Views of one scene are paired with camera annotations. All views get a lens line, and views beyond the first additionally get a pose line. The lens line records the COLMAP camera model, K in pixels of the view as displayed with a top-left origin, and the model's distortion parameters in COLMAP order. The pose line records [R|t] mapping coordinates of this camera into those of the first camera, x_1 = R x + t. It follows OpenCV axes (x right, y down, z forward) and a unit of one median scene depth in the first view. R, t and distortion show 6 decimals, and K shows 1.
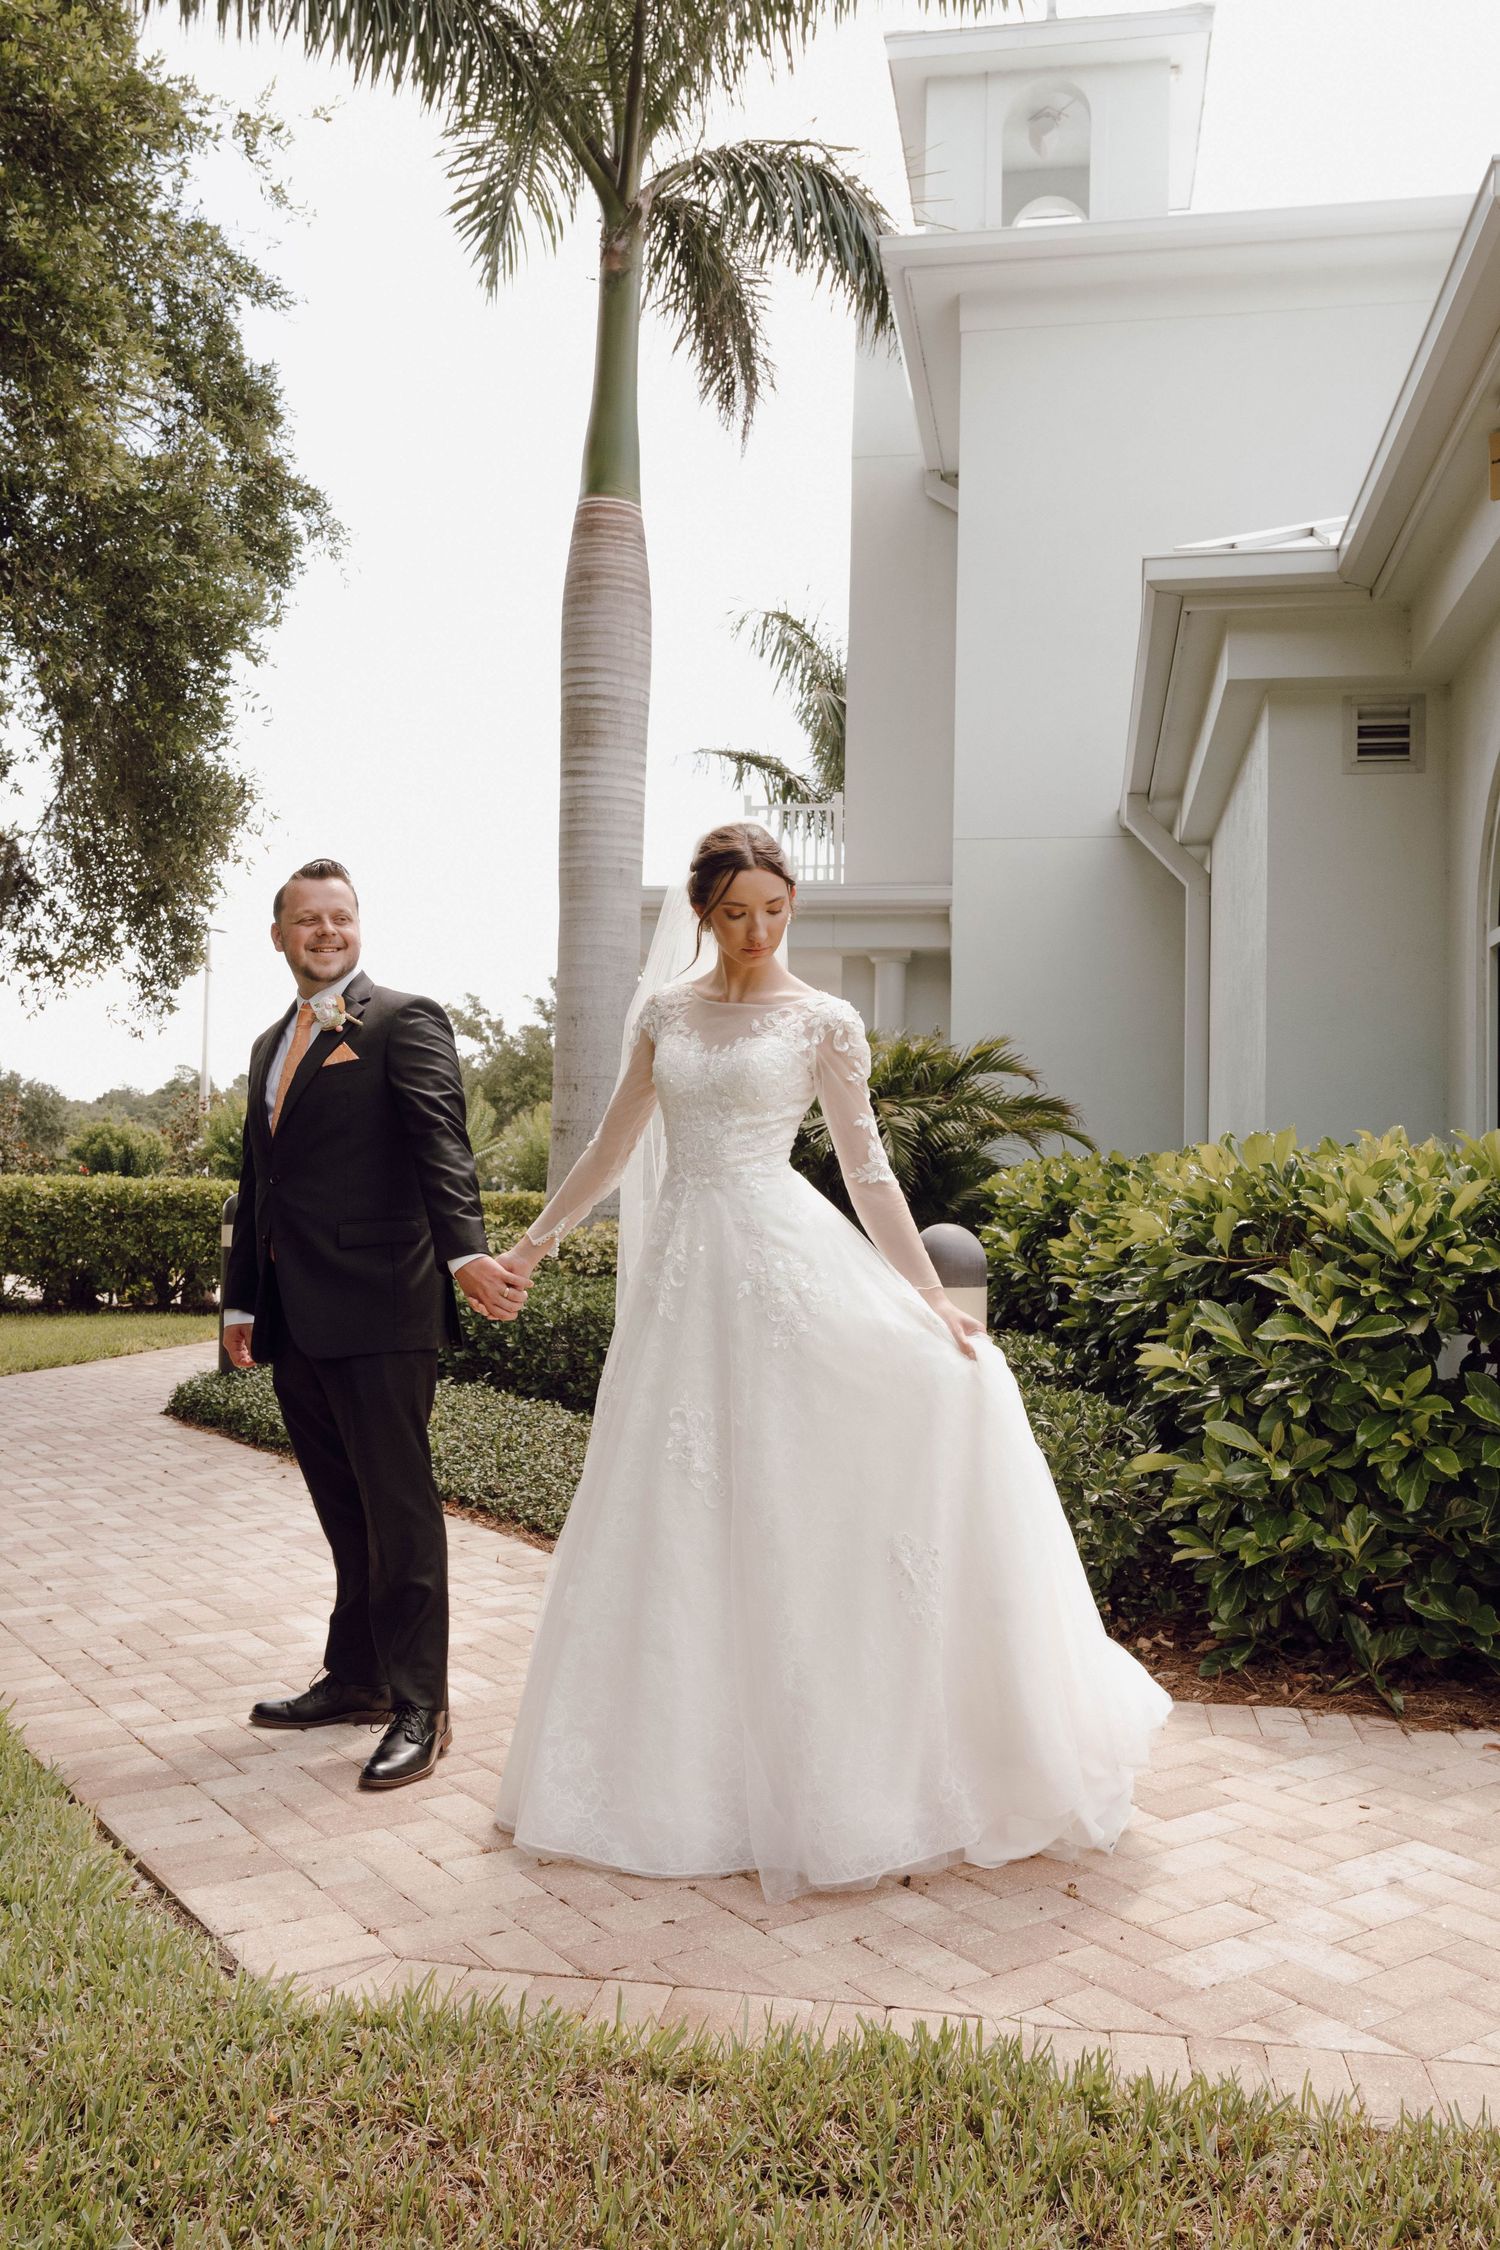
lens RADIAL K [[1761.9, 0, 754.4], [0, 1761.9, 1146.2], [0, 0, 1]] dist [-0.004727, -0.003952]
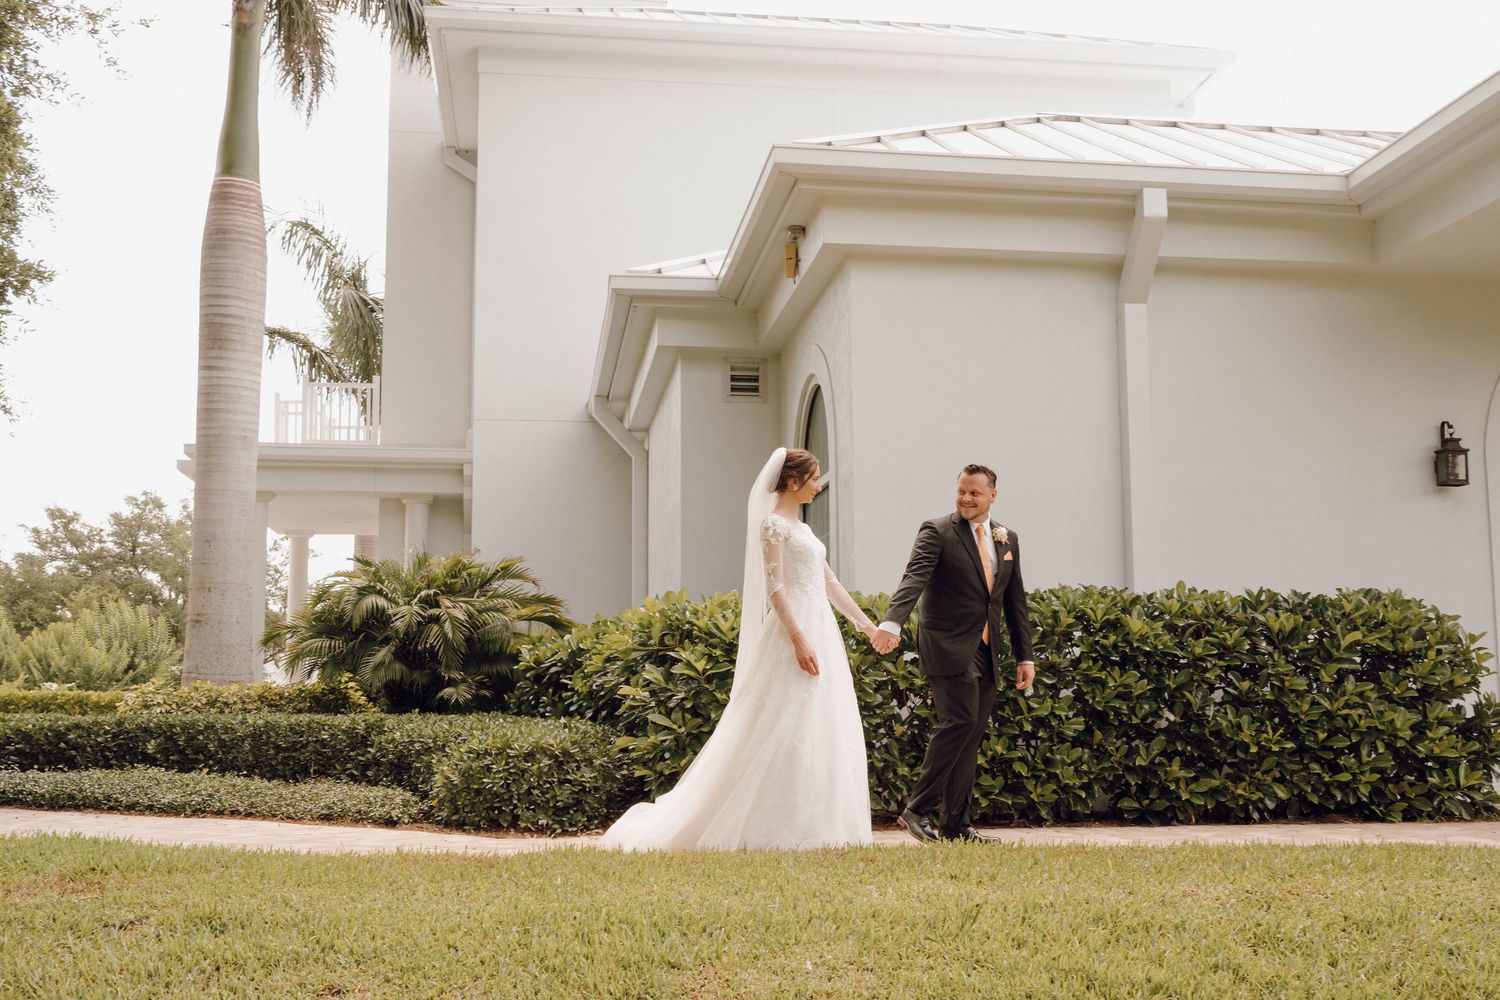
lens RADIAL K [[1667.9, 0, 750.0], [0, 1667.9, 500.0], [0, 0, 1]] dist [-0.014979, -0.004856]
pose [[0.951294, 0.017758, 0.307772, -0.113404], [0.014399, 0.994691, -0.101896, 0.040661], [-0.307947, 0.101365, 0.945988, -0.436506]]
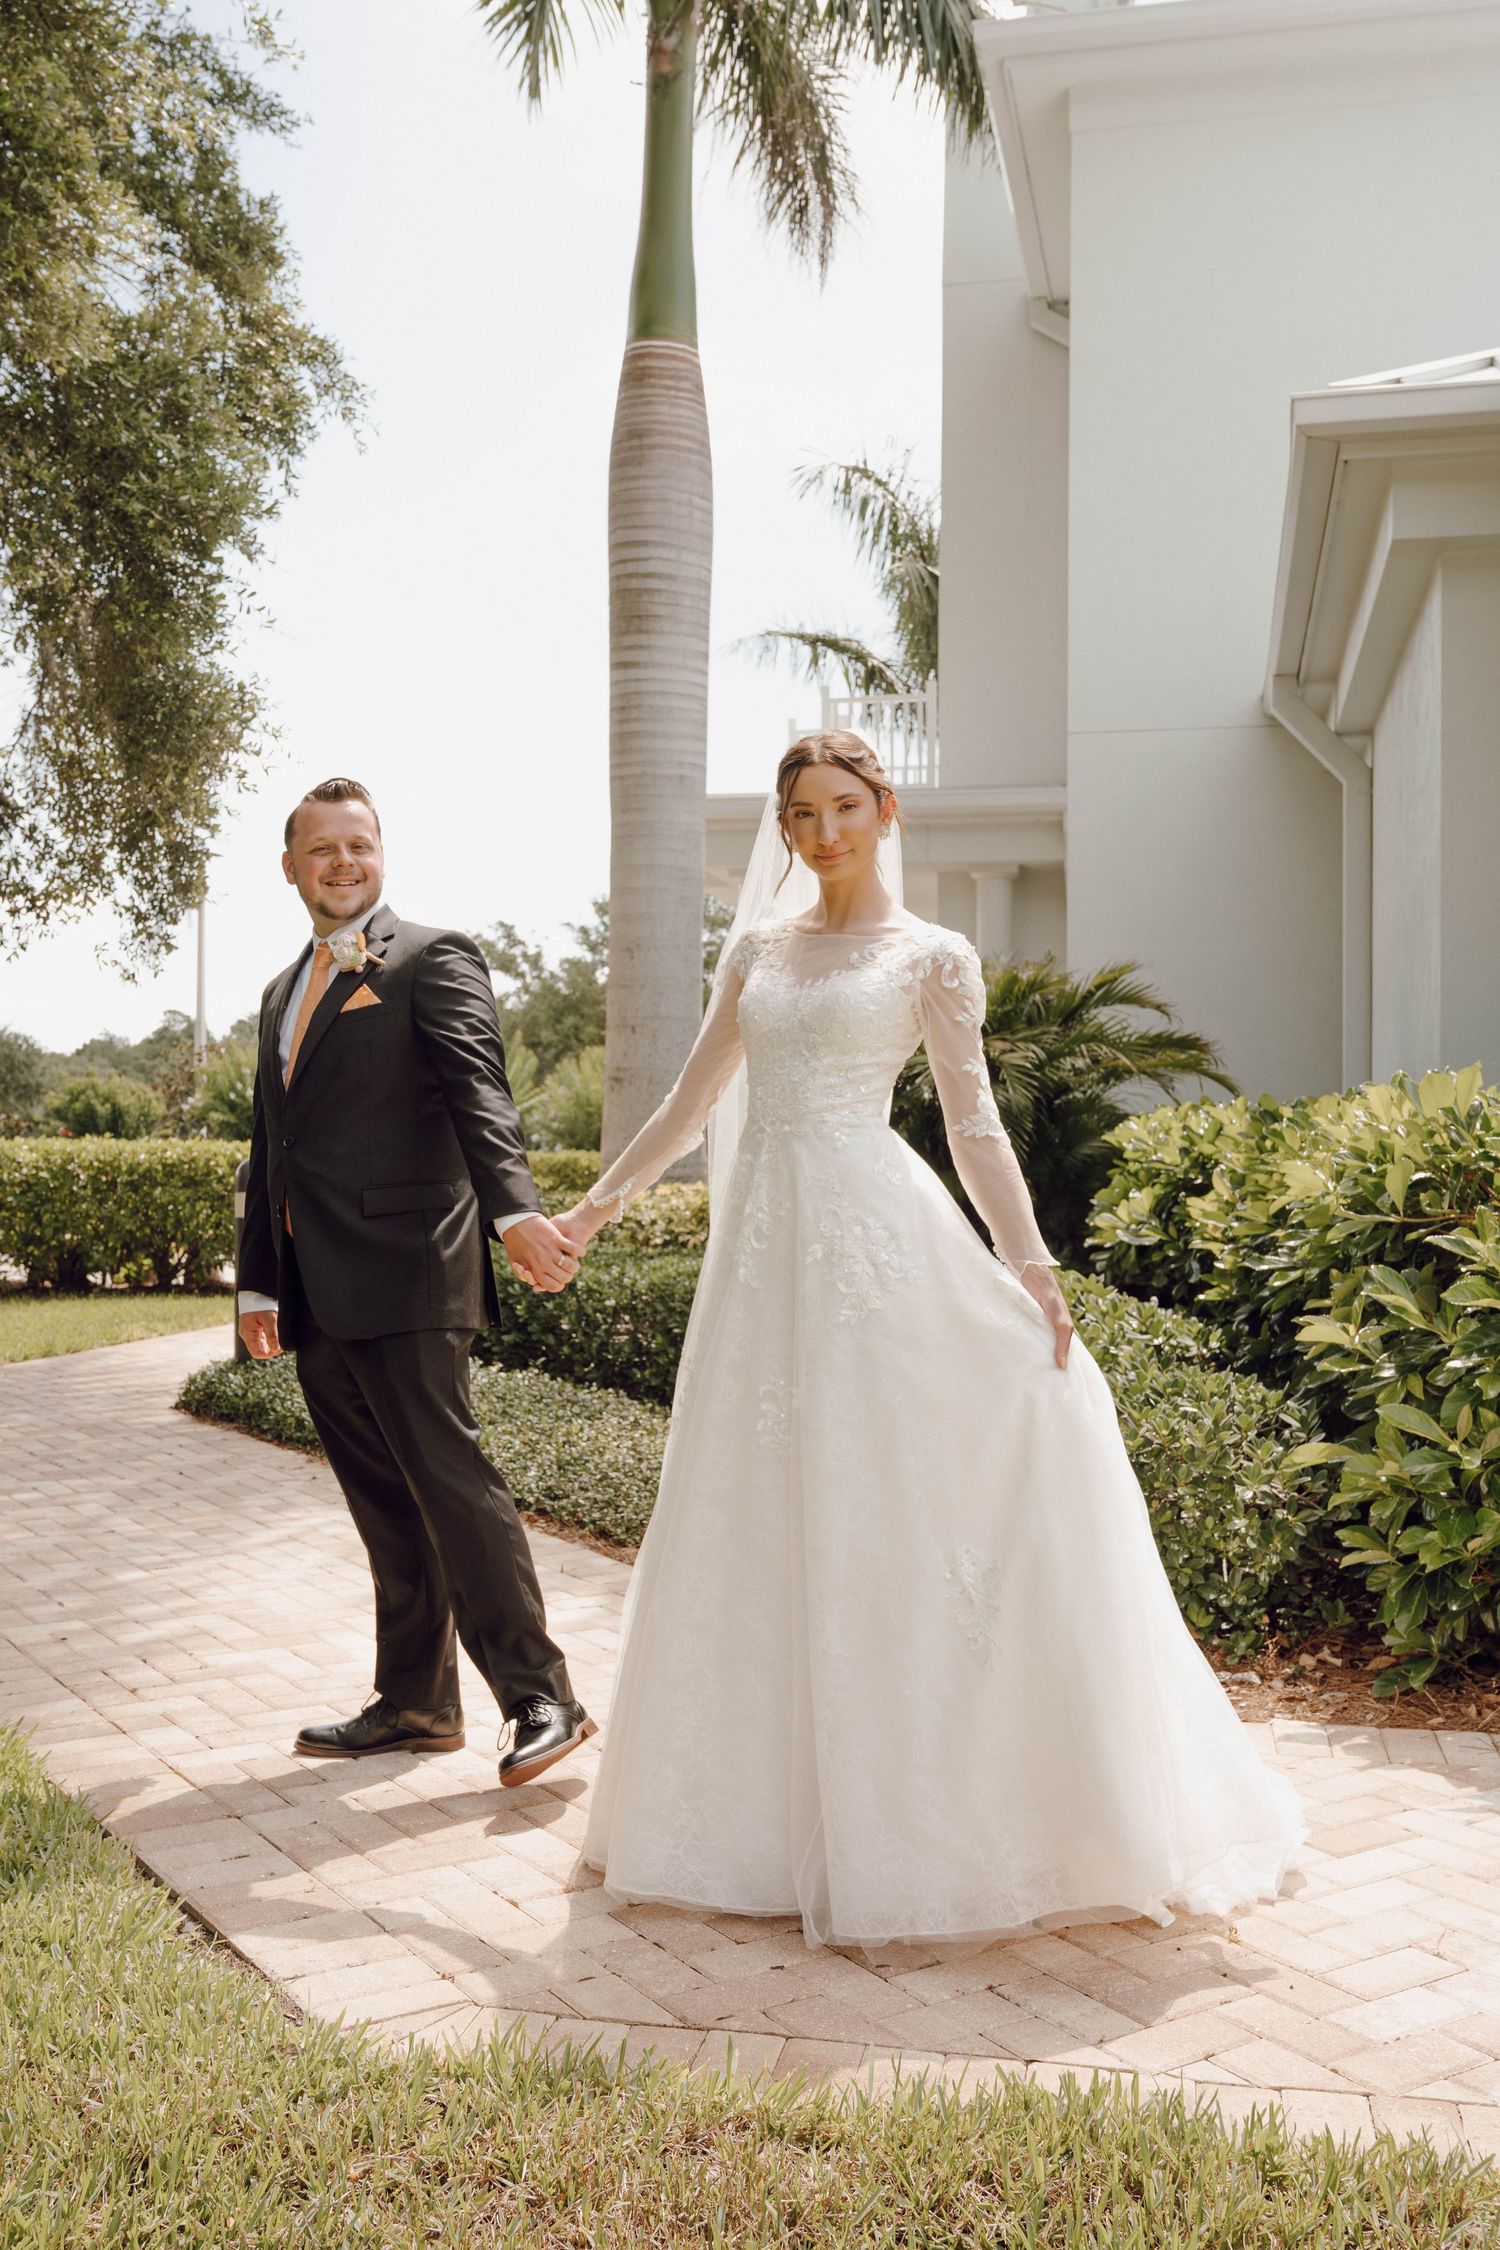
lens RADIAL K [[2050.0, 0, 750.8], [0, 2050.0, 1150.4], [0, 0, 1]] dist [-0.007255, 0.001509]
pose [[0.999103, -0.012462, -0.040468, -0.004053], [0.013545, 0.999554, 0.026605, -0.000167], [0.040118, -0.027129, 0.998827, -0.006695]]
